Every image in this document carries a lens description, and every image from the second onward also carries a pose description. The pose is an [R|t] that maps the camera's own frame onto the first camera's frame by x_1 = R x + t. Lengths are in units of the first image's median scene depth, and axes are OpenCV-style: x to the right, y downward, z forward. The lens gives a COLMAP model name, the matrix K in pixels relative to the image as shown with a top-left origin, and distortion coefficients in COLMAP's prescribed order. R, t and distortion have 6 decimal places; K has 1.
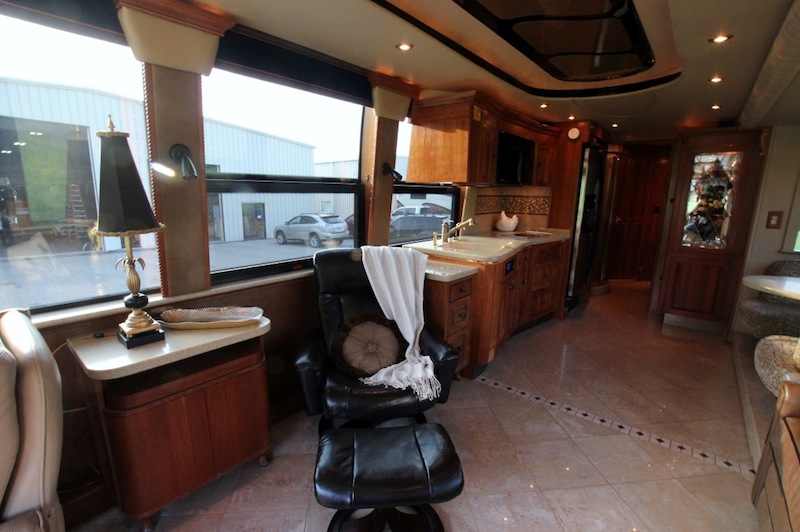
lens RADIAL K [[369.8, 0, 398.9], [0, 369.8, 275.3], [0, 0, 1]] dist [-0.035326, 0.007000]
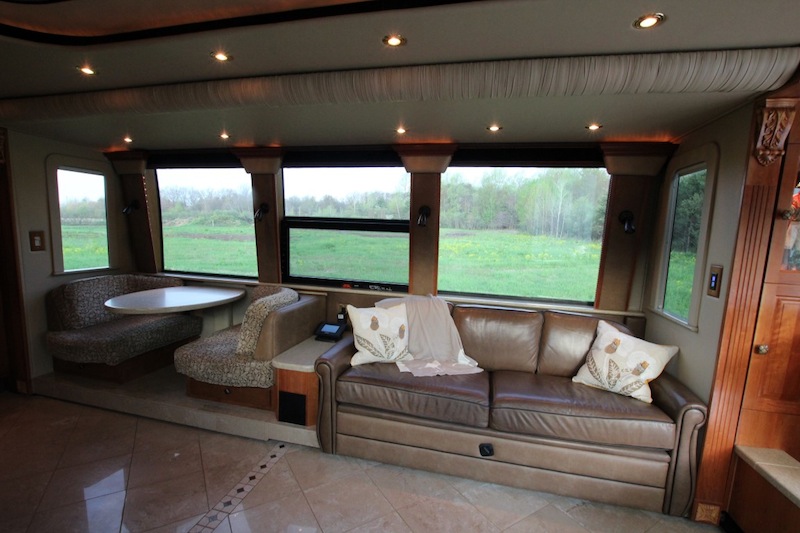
lens RADIAL K [[369.8, 0, 398.8], [0, 369.8, 277.6], [0, 0, 1]] dist [-0.035326, 0.007000]
pose [[-0.436567, -0.146902, 0.887598, -0.106039], [0.155277, 0.959471, 0.235171, -0.121429], [-0.886171, 0.240491, -0.396062, 0.519850]]
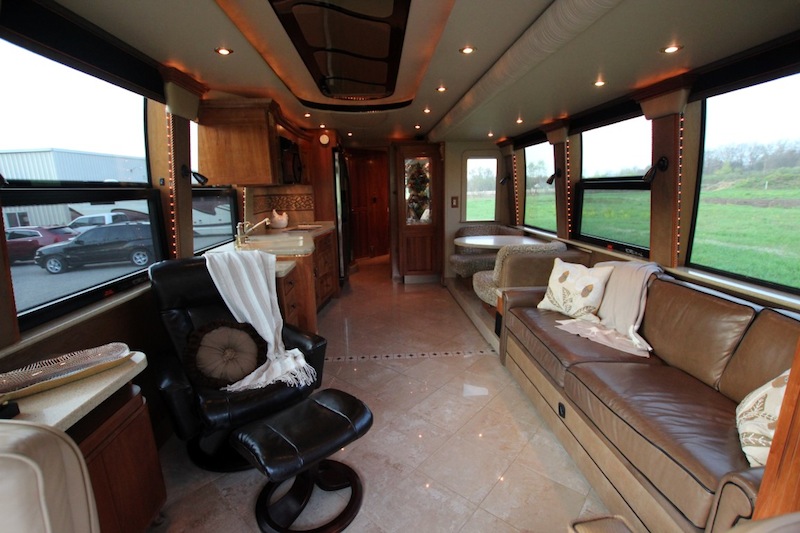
lens RADIAL K [[369.8, 0, 398.3], [0, 369.8, 275.0], [0, 0, 1]] dist [-0.035326, 0.007000]
pose [[0.730407, -0.181825, 0.658365, -0.213769], [0.178400, 0.981241, 0.073074, -0.003913], [-0.659302, 0.064078, 0.749143, -0.015918]]
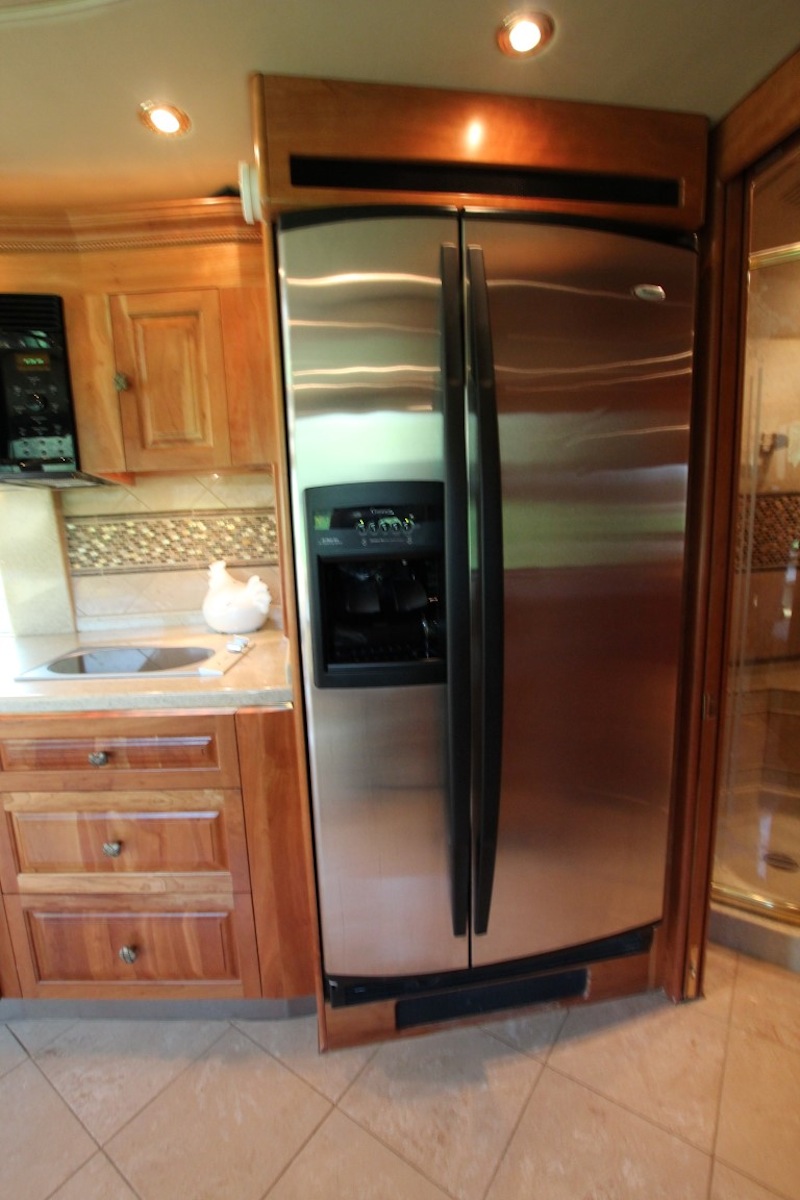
lens RADIAL K [[554.6, 0, 387.2], [0, 554.6, 600.7], [0, 0, 1]] dist [-0.035326, 0.007000]
pose [[0.745173, 0.066045, -0.663593, 0.781408], [-0.101418, 0.994733, -0.014883, -0.173286], [0.659115, 0.078390, 0.747946, 0.877908]]
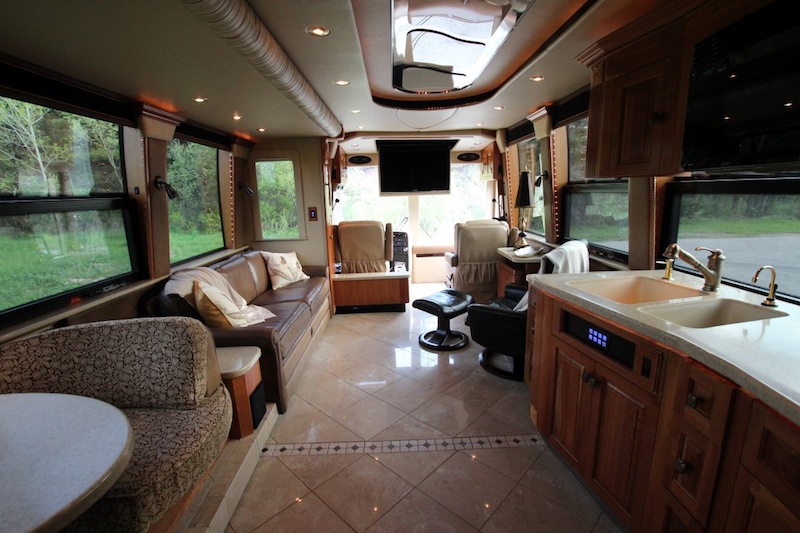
lens RADIAL K [[369.8, 0, 398.2], [0, 369.8, 275.7], [0, 0, 1]] dist [-0.035326, 0.007000]
pose [[-0.759478, 0.150009, -0.633001, 0.680985], [-0.126520, 0.920409, 0.369918, -0.212464], [0.638111, 0.361032, -0.680052, 0.950373]]
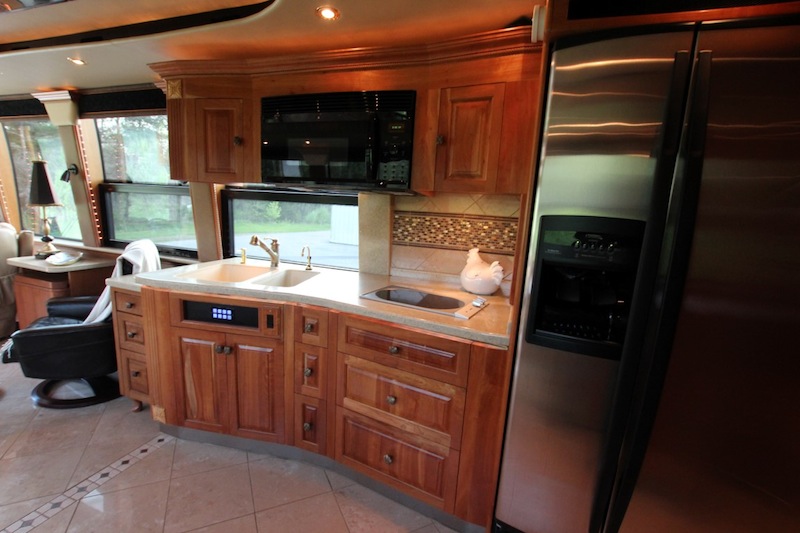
lens RADIAL K [[369.8, 0, 398.5], [0, 369.8, 275.8], [0, 0, 1]] dist [-0.035326, 0.007000]
pose [[0.348709, 0.180955, -0.919596, 0.797452], [-0.260080, 0.961332, 0.090546, -0.181581], [0.900422, 0.207595, 0.382288, 0.850492]]
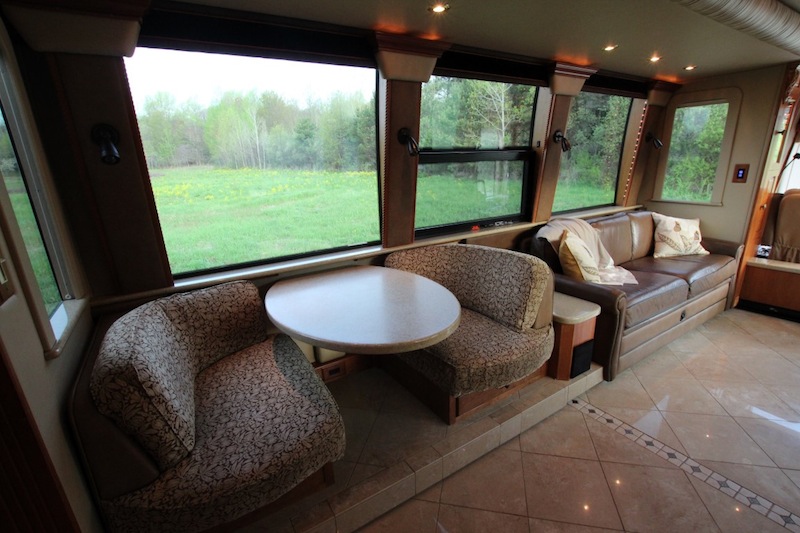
lens RADIAL K [[369.8, 0, 399.8], [0, 369.8, 276.1], [0, 0, 1]] dist [-0.035326, 0.007000]
pose [[-0.949164, -0.073332, 0.306122, 0.620380], [0.092511, 0.864558, 0.493945, -0.217691], [-0.300882, 0.497154, -0.813823, 0.993058]]
